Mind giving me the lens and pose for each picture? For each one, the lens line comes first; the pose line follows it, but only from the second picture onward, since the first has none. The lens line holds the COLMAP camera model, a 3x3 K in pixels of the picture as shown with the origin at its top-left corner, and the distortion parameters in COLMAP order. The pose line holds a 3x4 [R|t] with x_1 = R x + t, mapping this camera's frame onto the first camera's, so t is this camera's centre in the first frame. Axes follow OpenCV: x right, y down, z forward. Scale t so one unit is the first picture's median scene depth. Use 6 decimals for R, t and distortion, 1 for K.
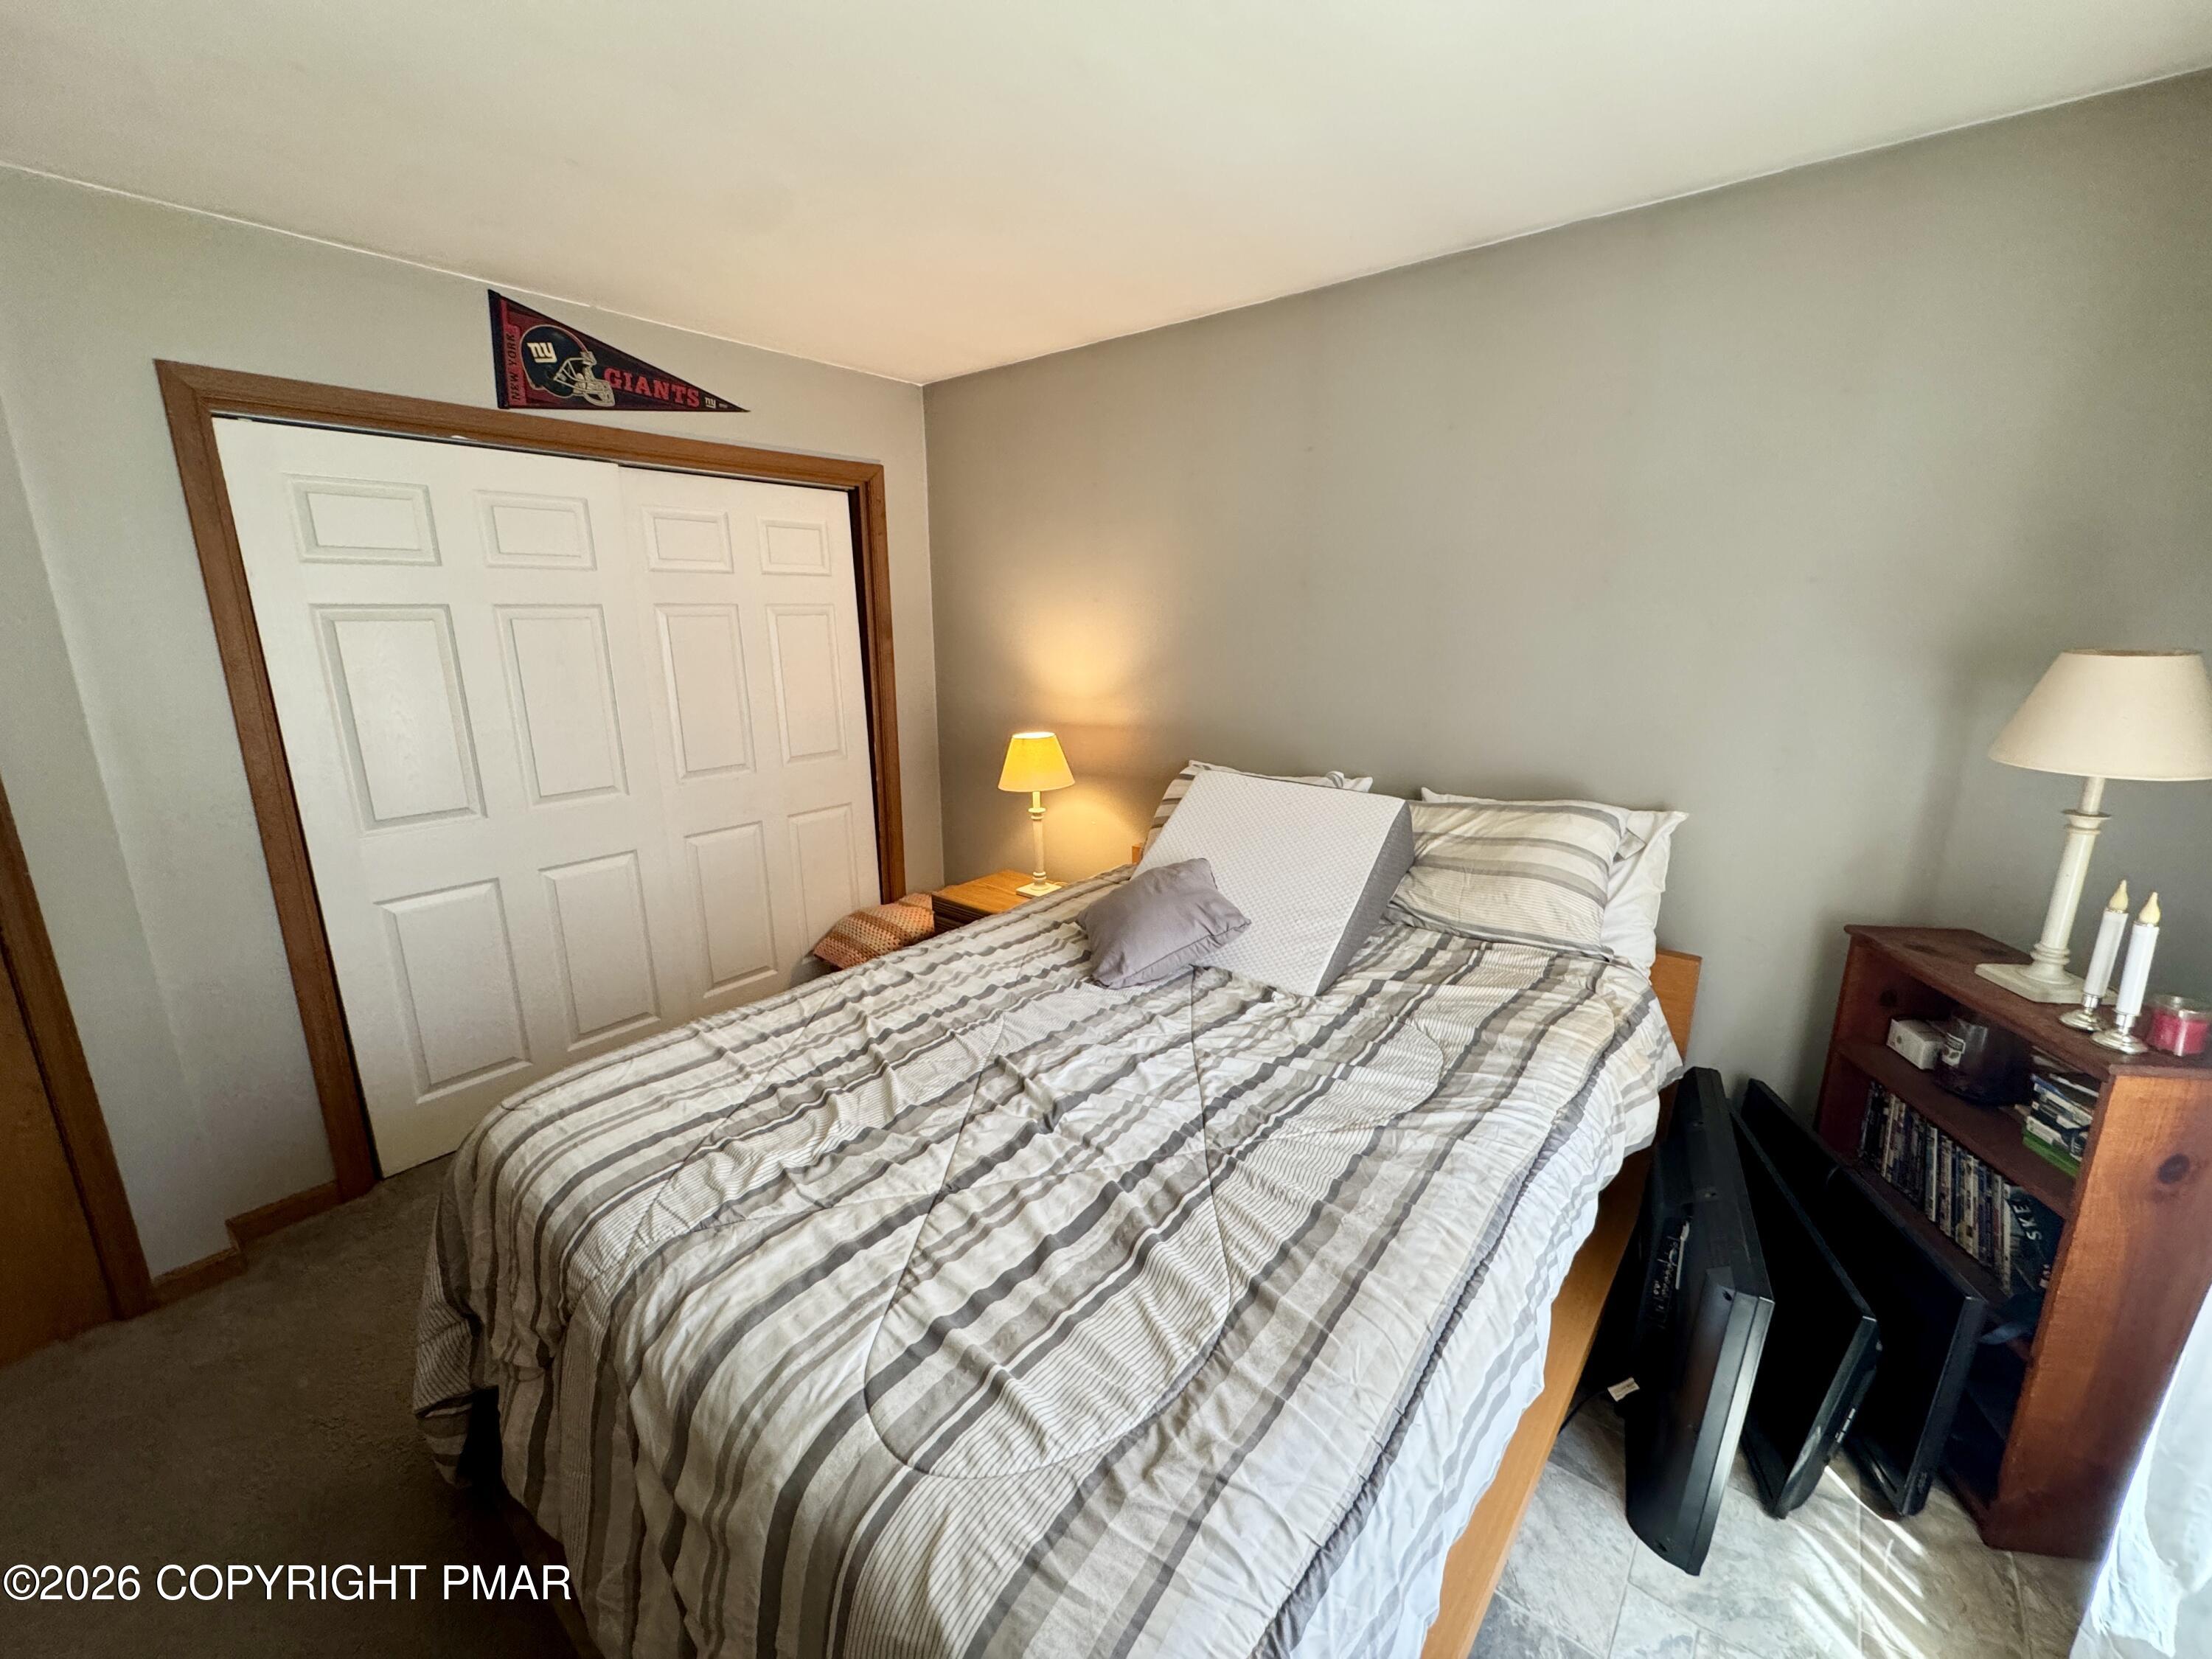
lens RADIAL K [[881.6, 0, 1108.4], [0, 881.6, 827.8], [0, 0, 1]] dist [-0.001755, -0.000639]
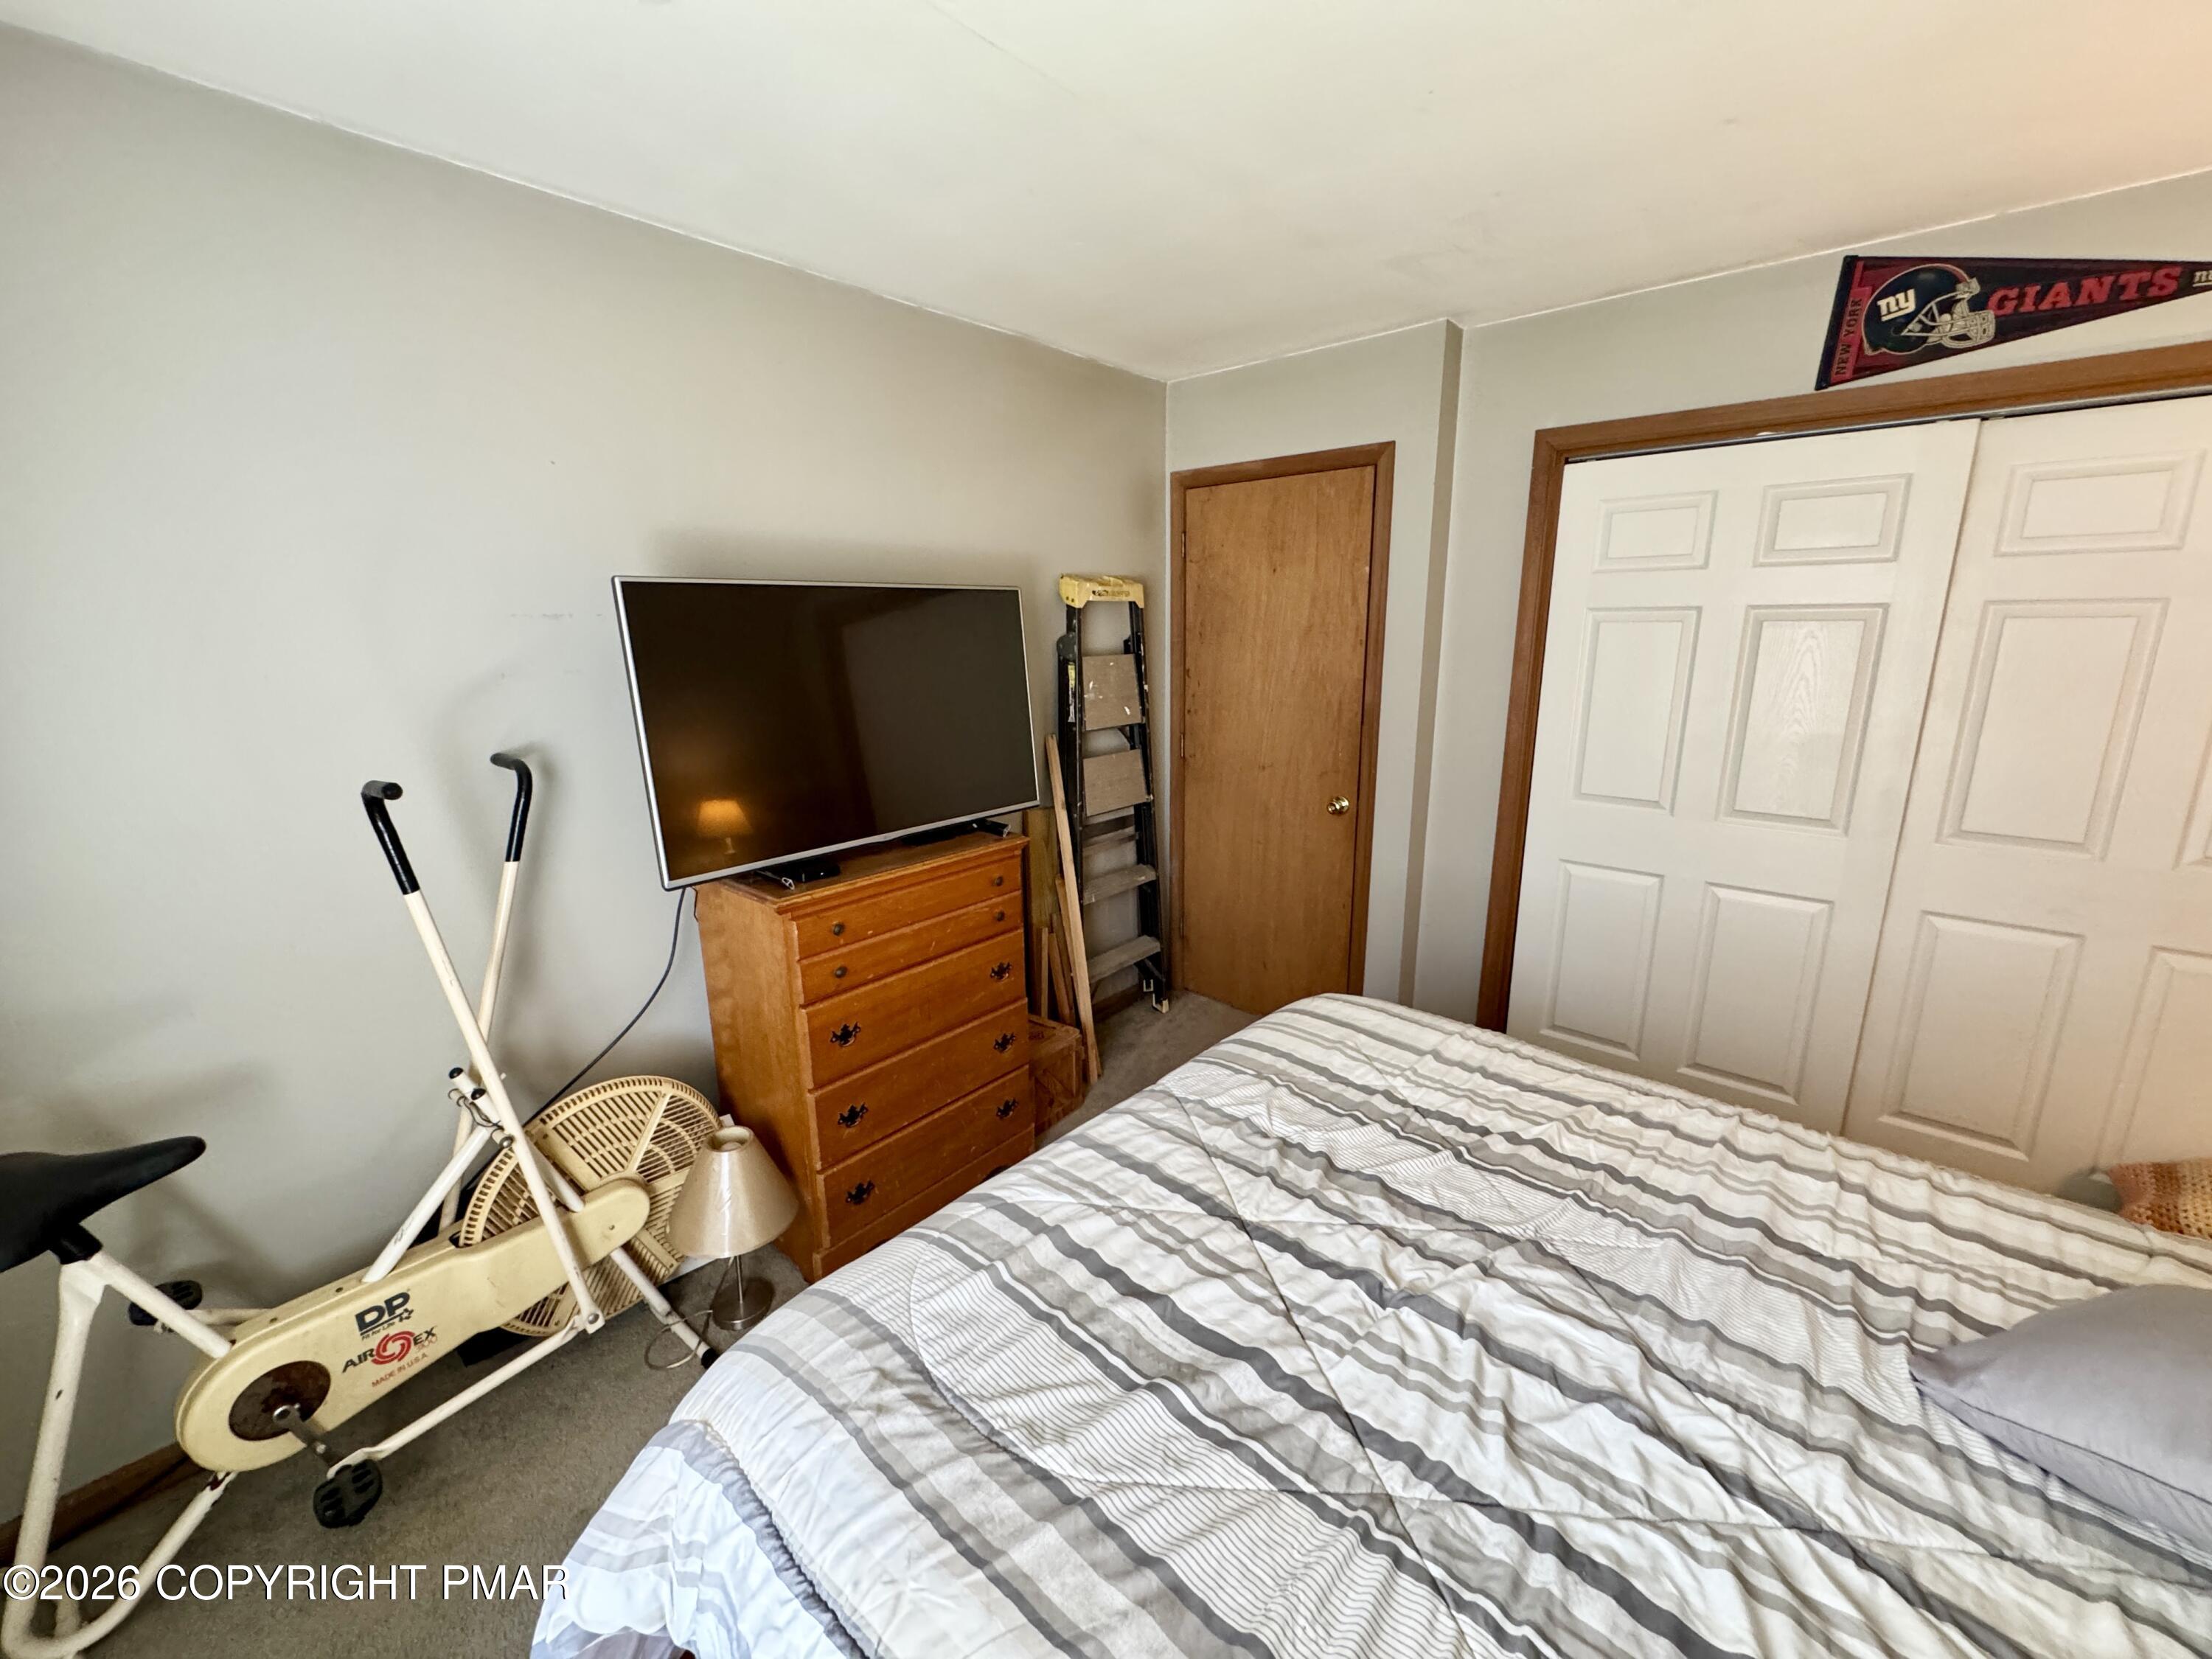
lens RADIAL K [[881.6, 0, 1104.1], [0, 881.6, 830.1], [0, 0, 1]] dist [-0.001755, -0.000639]
pose [[-0.054744, 0.237495, -0.969845, 0.534867], [-0.228502, 0.942546, 0.243709, -0.157711], [0.972003, 0.234954, 0.002669, 0.607475]]
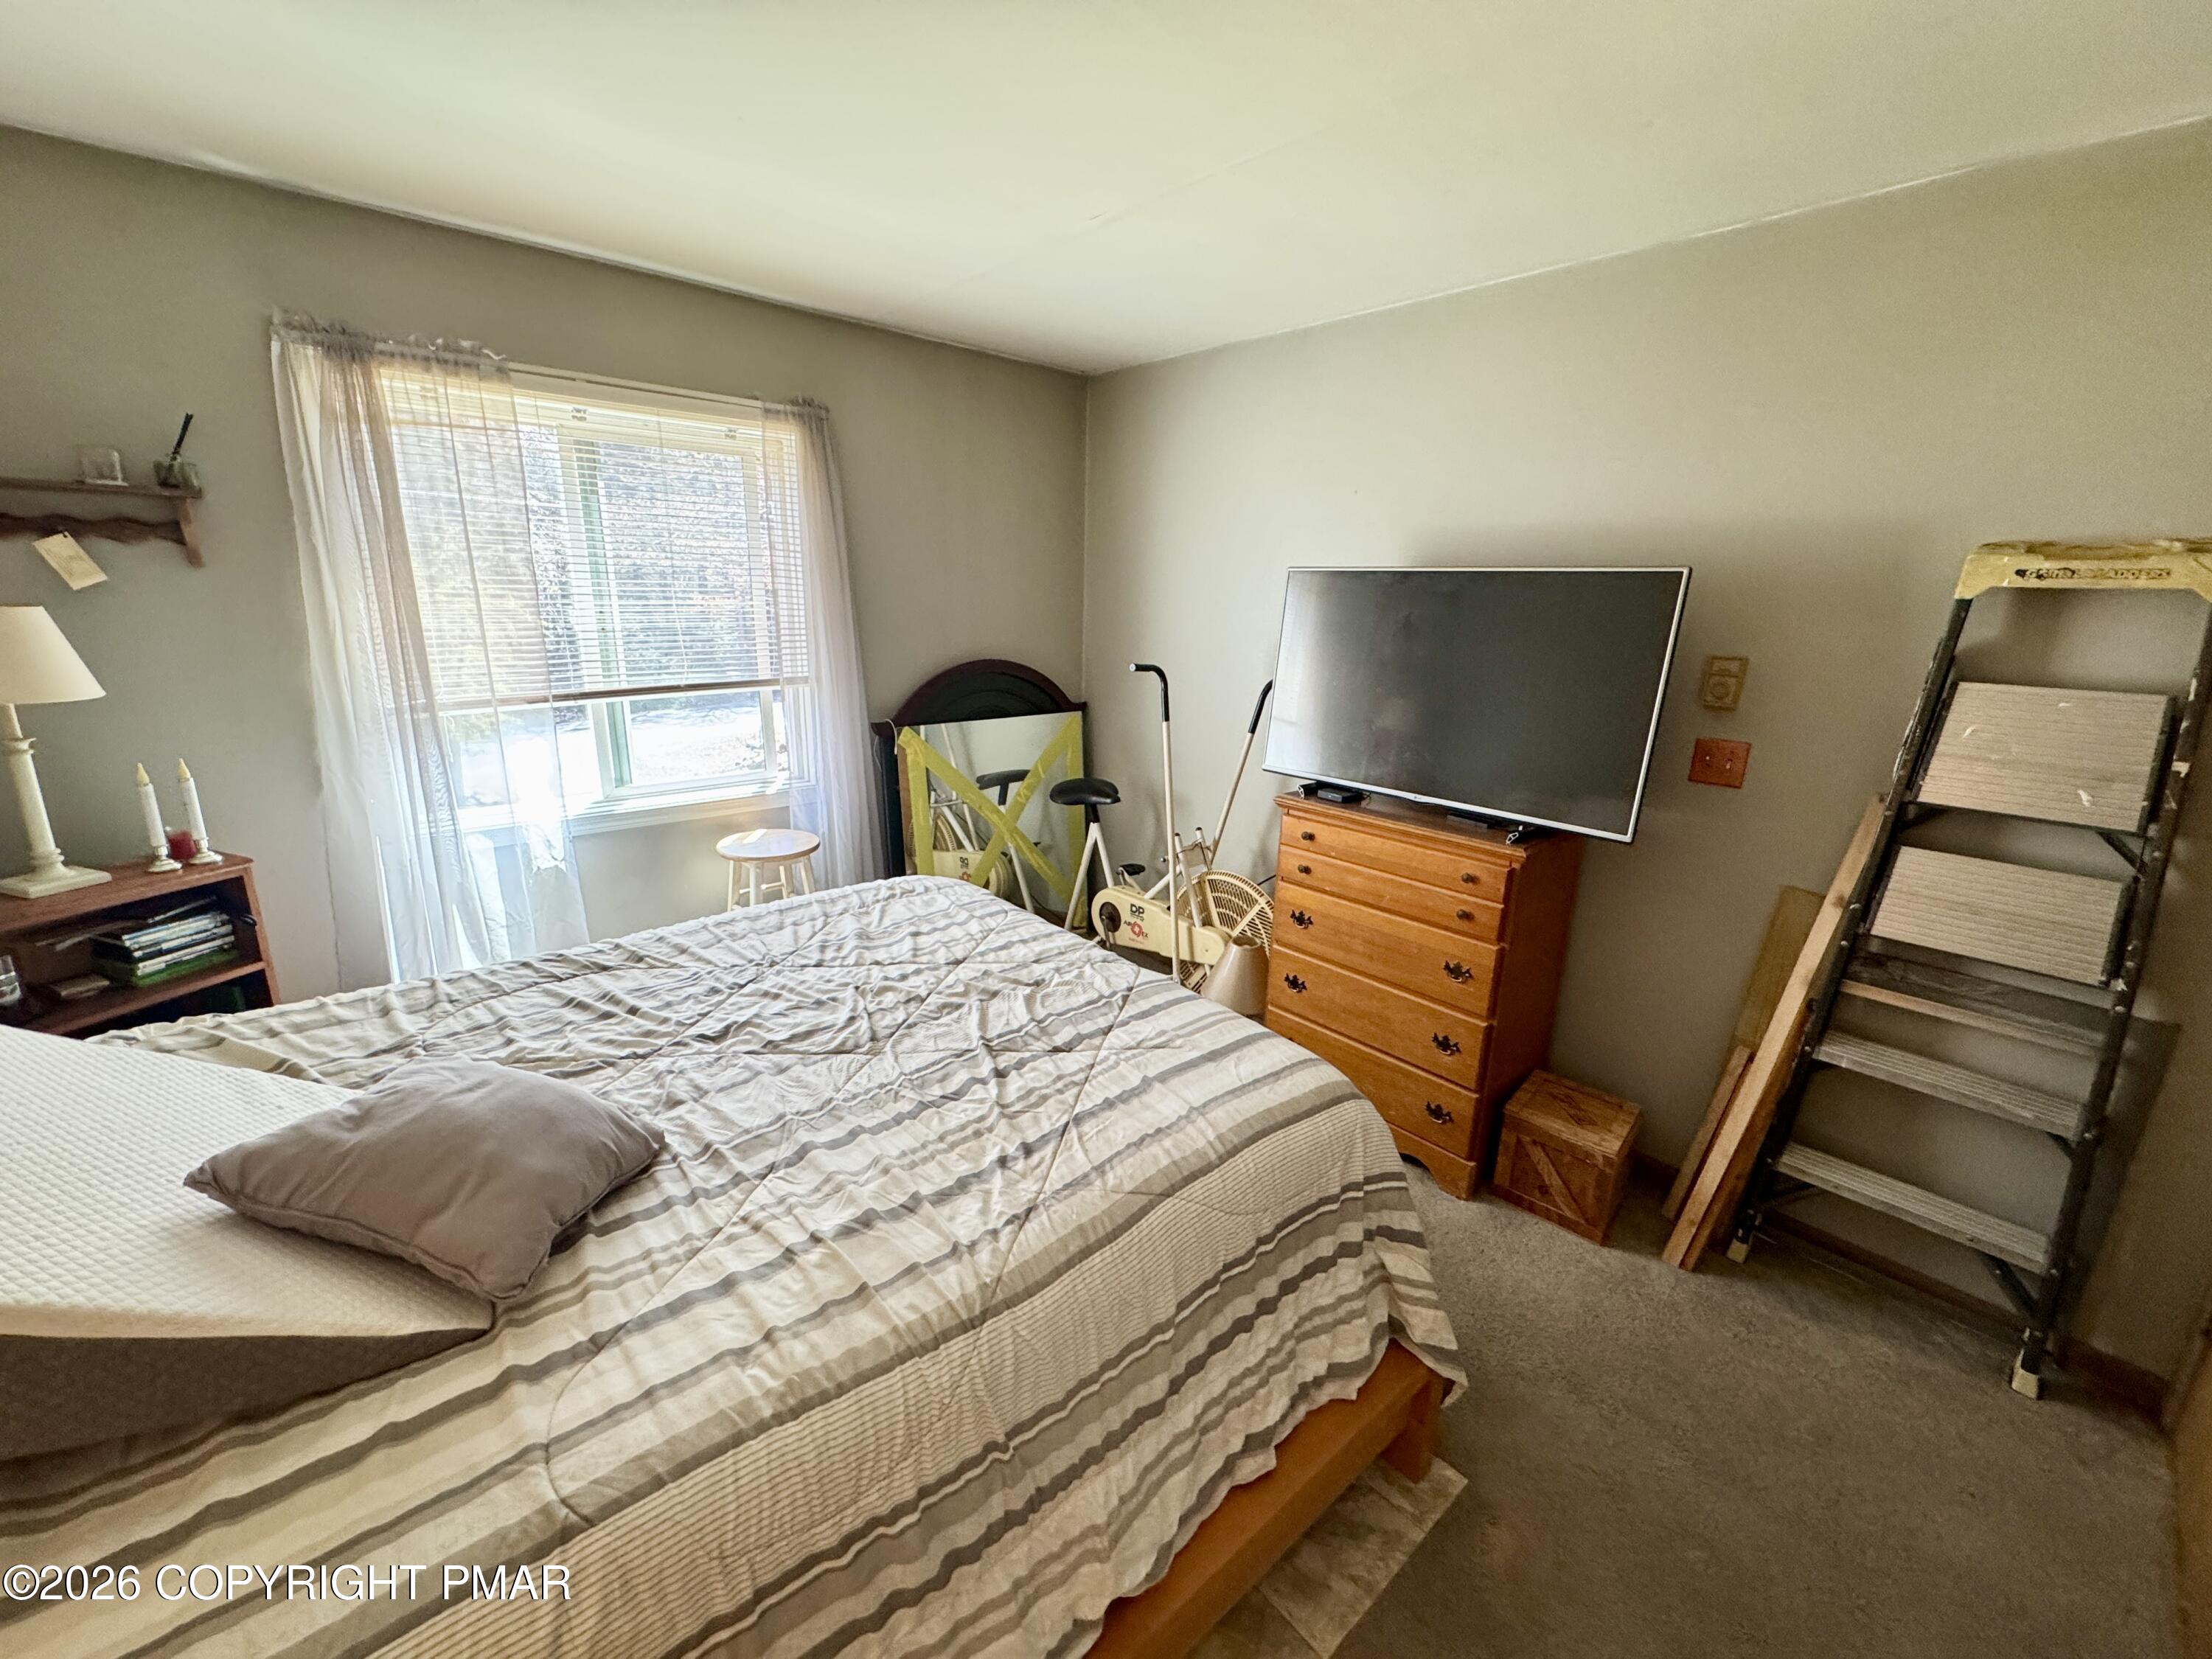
lens RADIAL K [[881.6, 0, 1102.1], [0, 881.6, 822.7], [0, 0, 1]] dist [-0.001755, -0.000639]
pose [[-0.985310, -0.066724, 0.157201, -0.543975], [0.016113, 0.880084, 0.474545, -0.443736], [-0.170013, 0.470107, -0.866080, 1.782045]]
